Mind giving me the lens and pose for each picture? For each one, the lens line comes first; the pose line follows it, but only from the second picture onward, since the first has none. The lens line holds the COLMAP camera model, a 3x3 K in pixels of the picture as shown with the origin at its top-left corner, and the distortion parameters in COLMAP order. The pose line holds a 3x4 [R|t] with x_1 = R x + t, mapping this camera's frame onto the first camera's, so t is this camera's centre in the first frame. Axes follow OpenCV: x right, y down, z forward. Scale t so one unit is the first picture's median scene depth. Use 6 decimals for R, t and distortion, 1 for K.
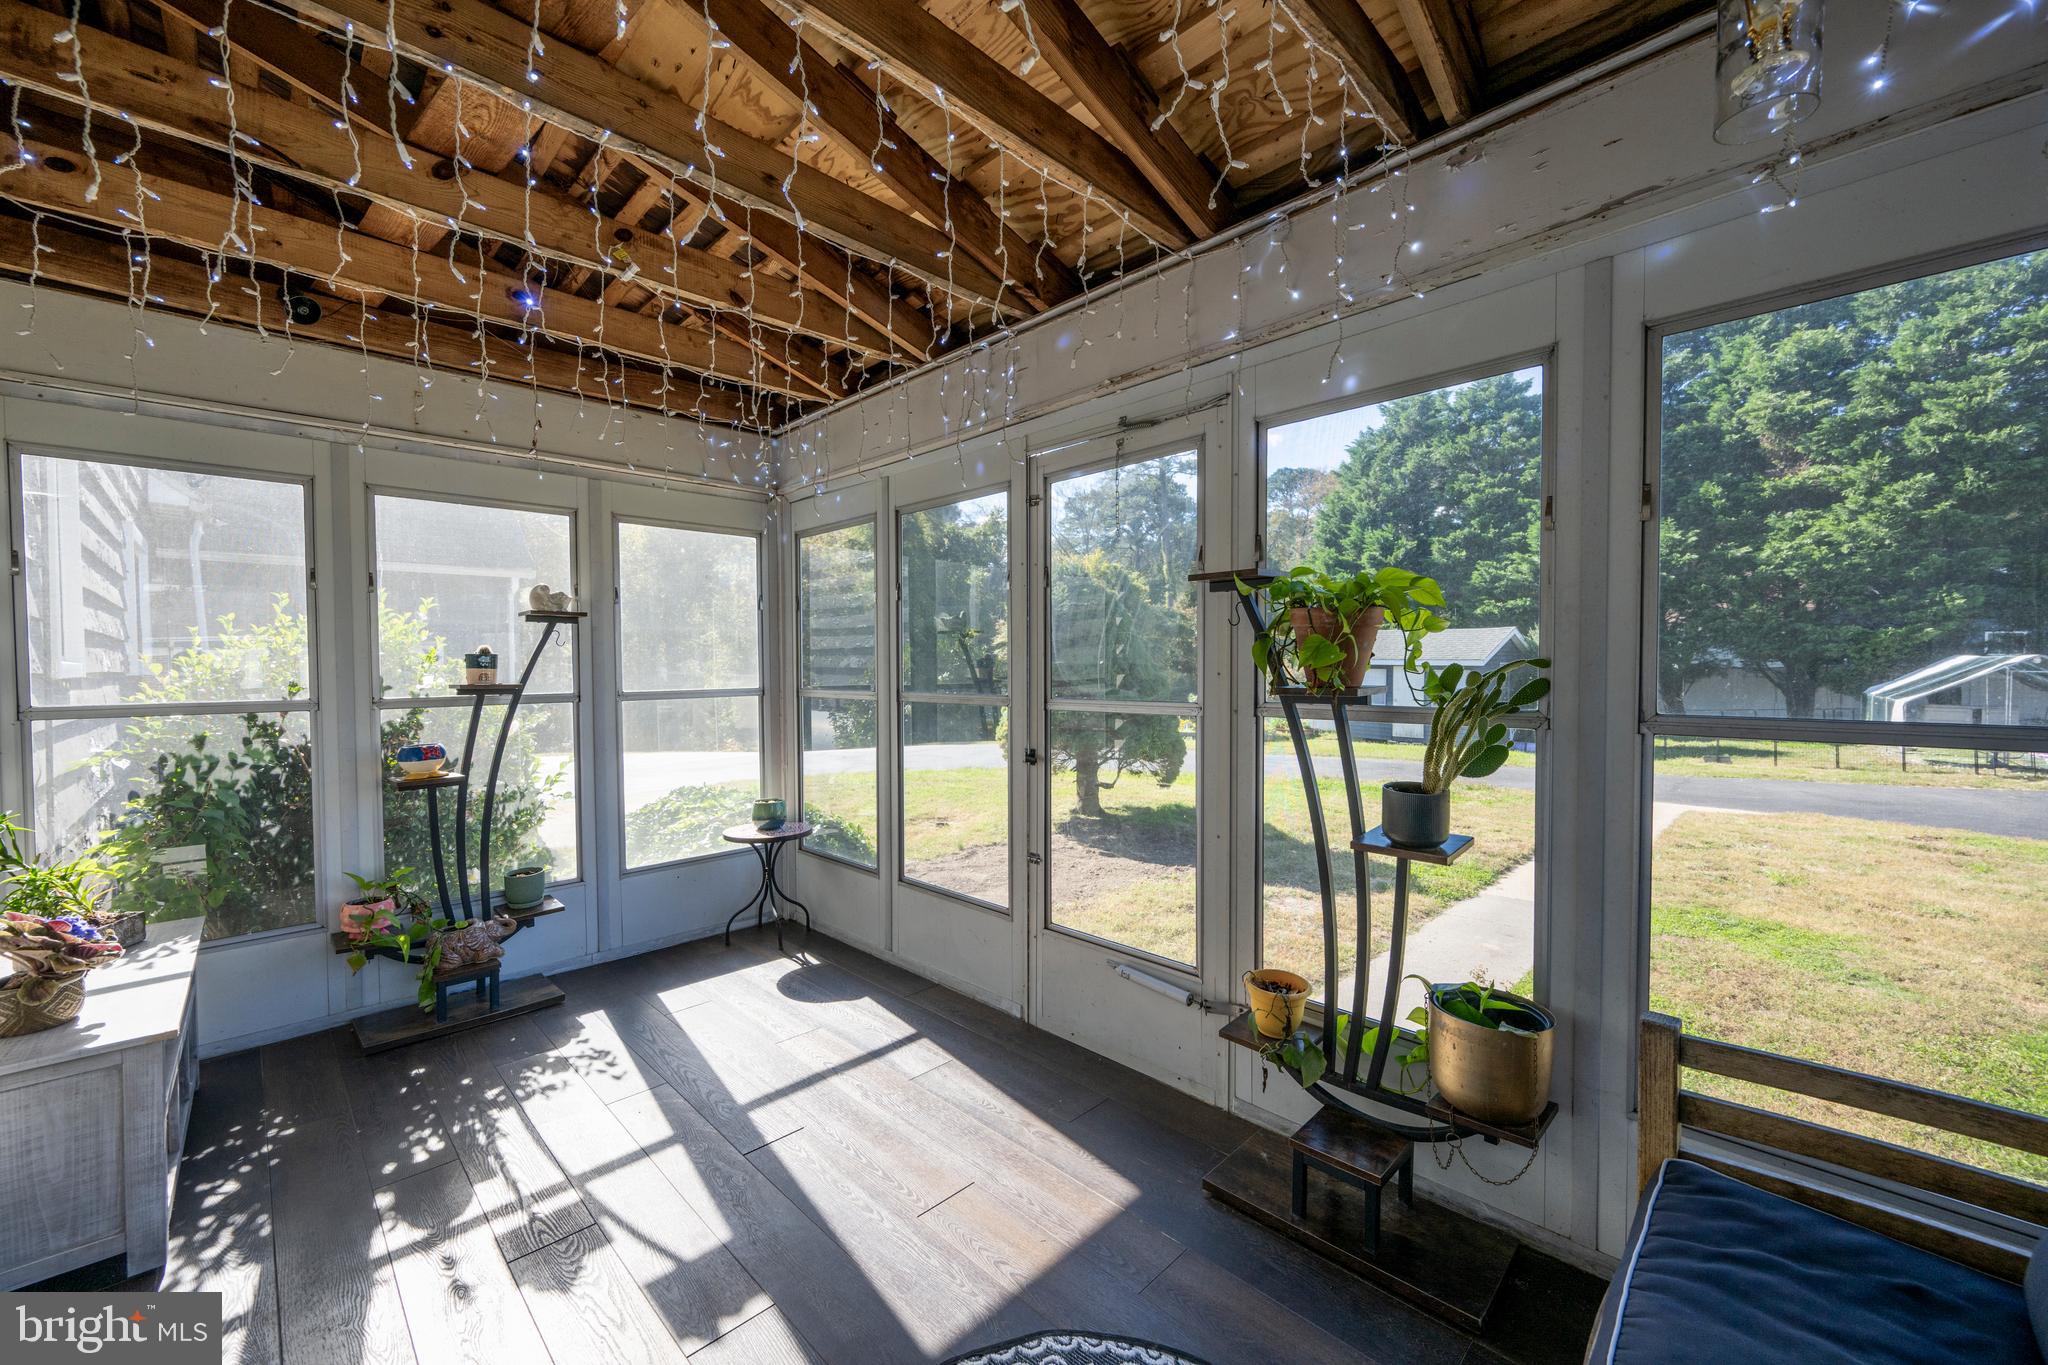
lens RADIAL K [[797.1, 0, 1024.0], [0, 797.1, 682.5], [0, 0, 1]] dist [-0.000506, -0.000061]
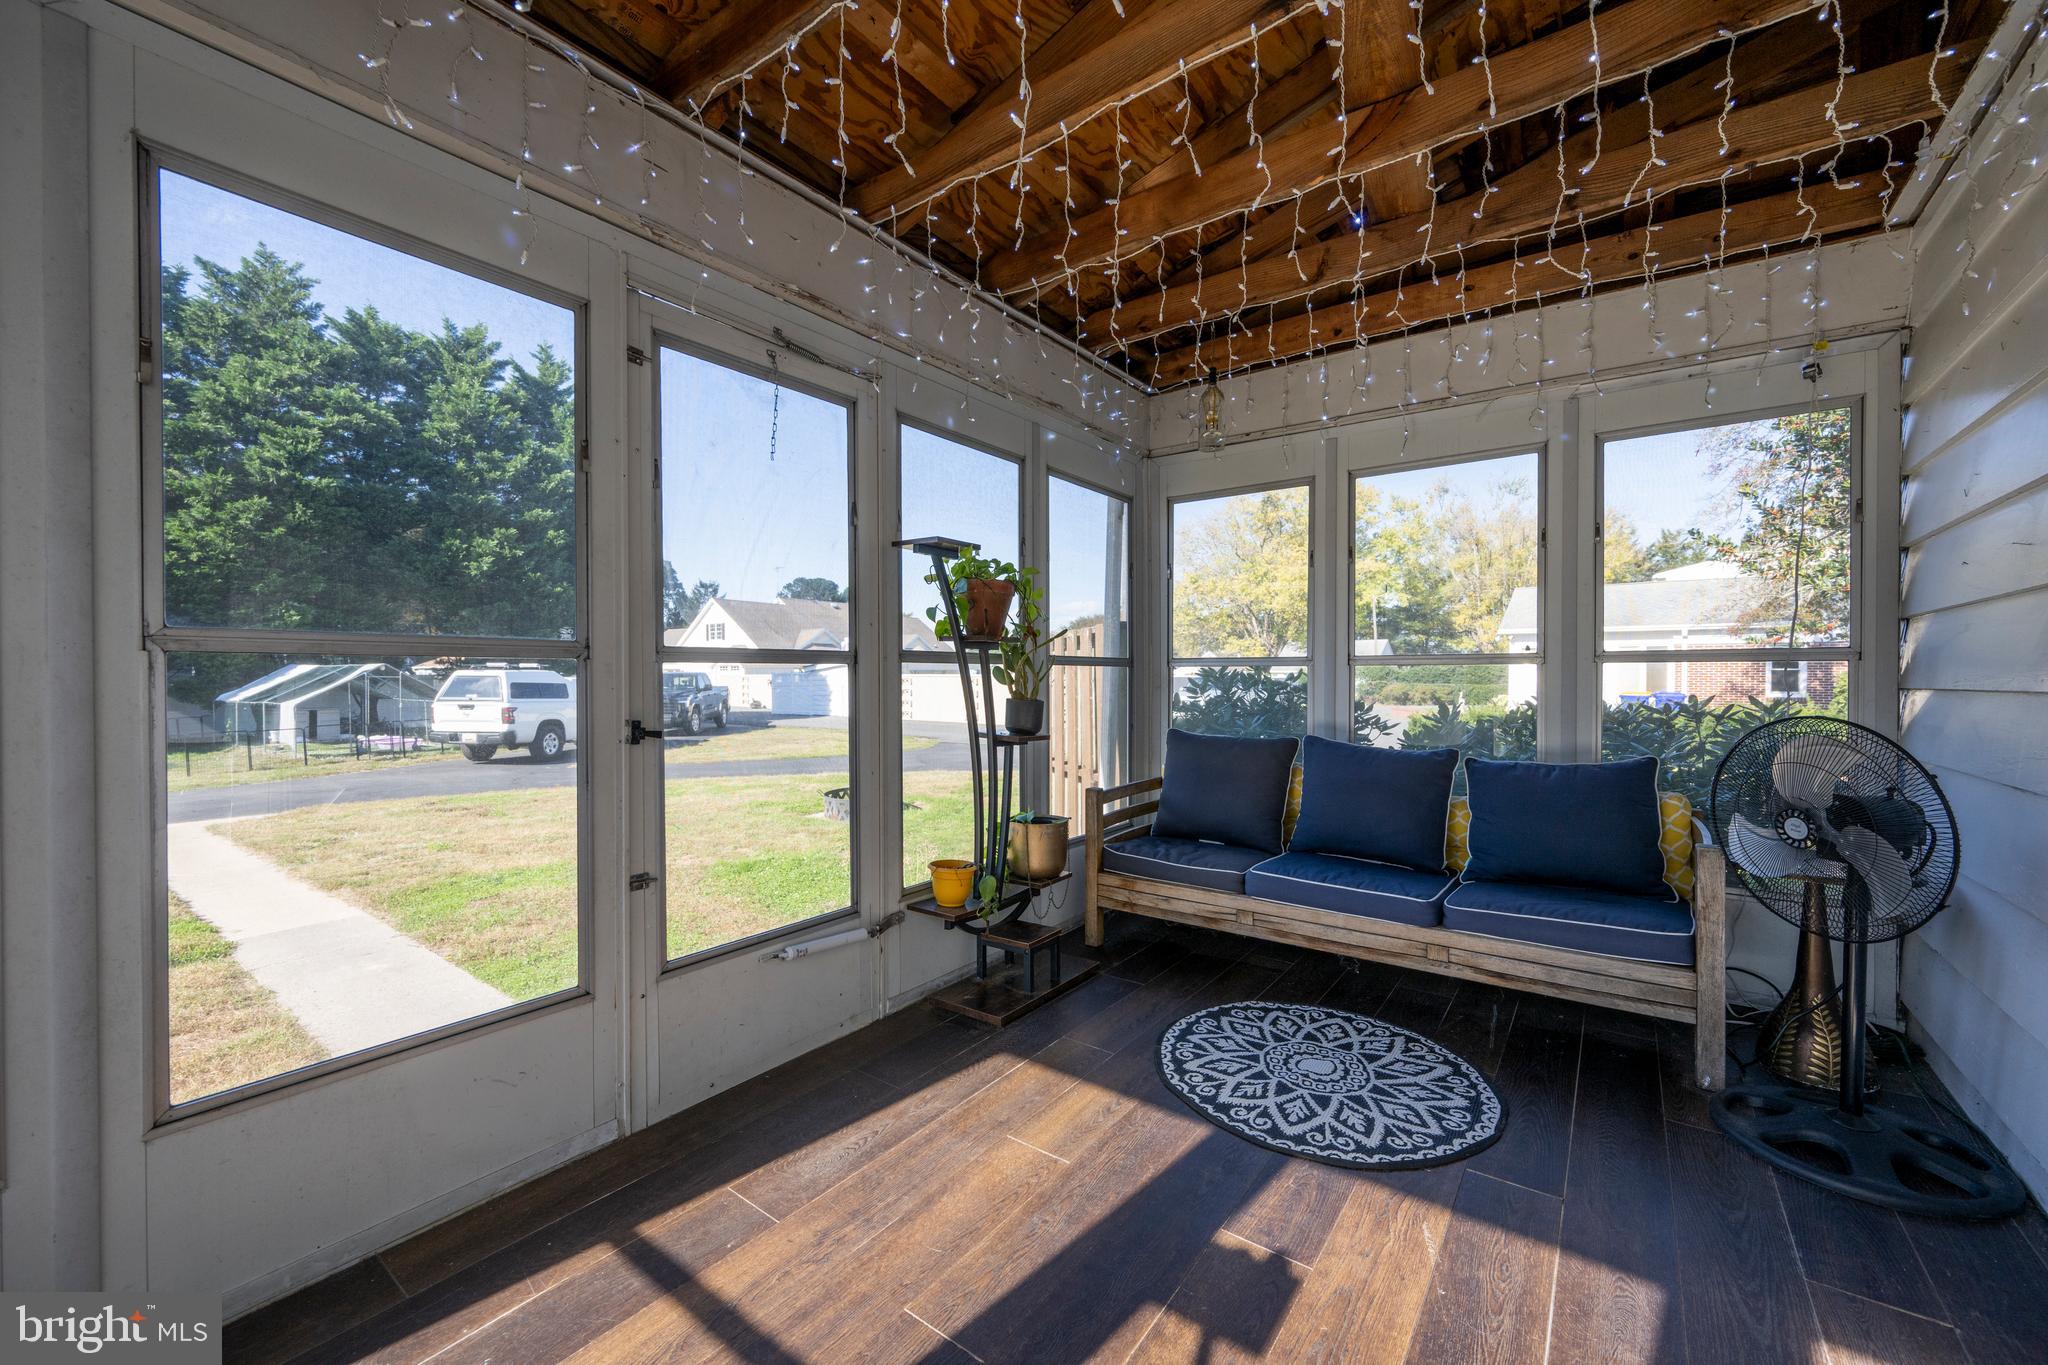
lens RADIAL K [[799.1, 0, 1015.7], [0, 799.1, 682.4], [0, 0, 1]] dist [-0.001820, 0.000094]
pose [[-0.141079, -0.004229, 0.989989, -0.117547], [0.024618, 0.999667, 0.007779, 0.008838], [-0.989692, 0.025469, -0.140928, 0.128912]]
